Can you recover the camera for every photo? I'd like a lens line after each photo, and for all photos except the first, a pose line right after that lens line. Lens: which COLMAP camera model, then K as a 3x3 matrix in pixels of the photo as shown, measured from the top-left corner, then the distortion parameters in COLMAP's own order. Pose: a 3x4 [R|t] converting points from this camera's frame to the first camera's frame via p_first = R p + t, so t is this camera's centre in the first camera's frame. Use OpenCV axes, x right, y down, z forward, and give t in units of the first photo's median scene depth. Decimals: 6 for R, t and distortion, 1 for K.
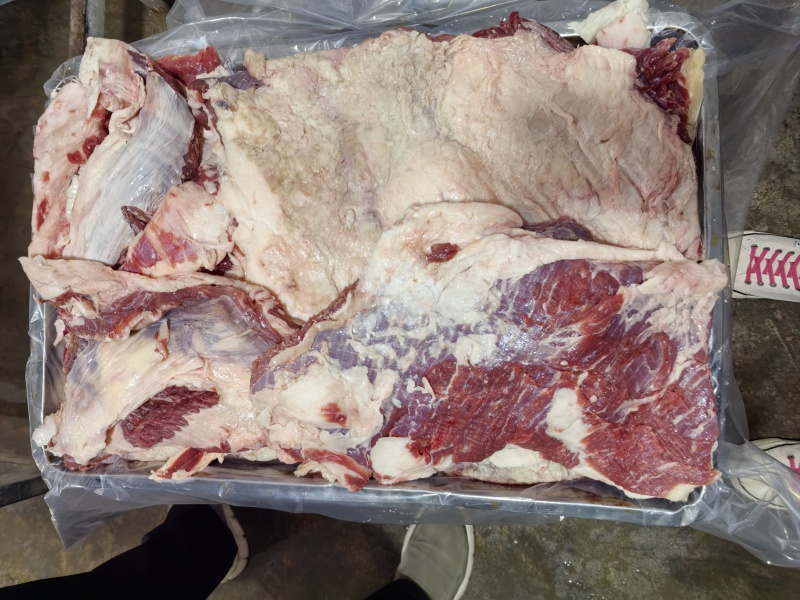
lens RADIAL K [[656.5, 0, 401.3], [0, 656.5, 316.1], [0, 0, 1]] dist [-0.002418, -0.003264]
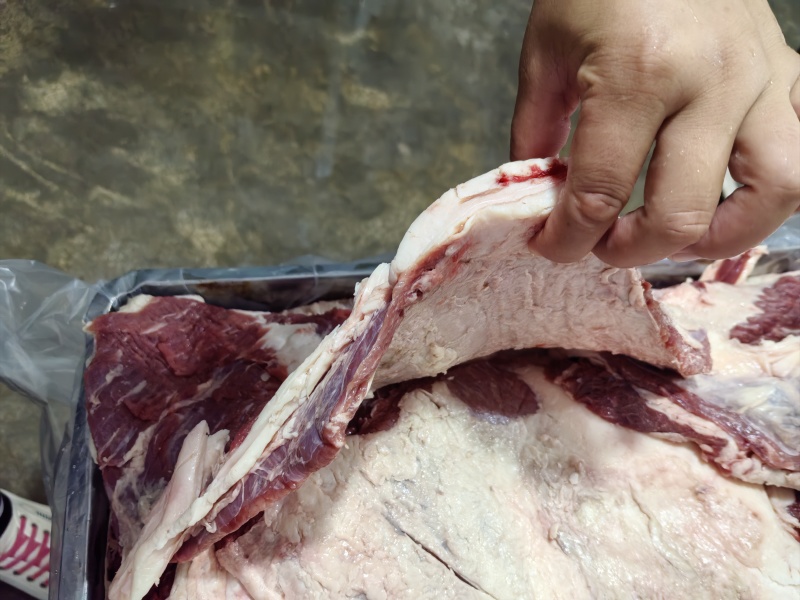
lens RADIAL K [[656.5, 0, 401.3], [0, 656.5, 316.1], [0, 0, 1]] dist [-0.002418, -0.003264]
pose [[-0.983406, 0.174293, -0.050334, 0.148536], [-0.178433, -0.879162, 0.441855, -0.133773], [0.032761, 0.443505, 0.895673, 0.299853]]
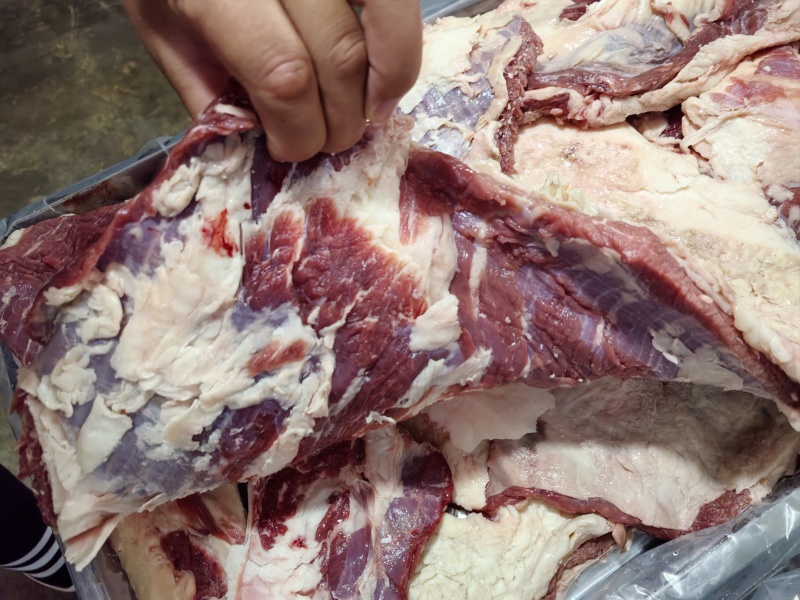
lens RADIAL K [[656.5, 0, 401.3], [0, 656.5, 316.1], [0, 0, 1]] dist [-0.002418, -0.003264]
pose [[-0.806415, 0.591098, 0.017263, 0.071326], [-0.532522, -0.738576, 0.413433, -0.374370], [0.257129, 0.324206, 0.910371, 0.382332]]
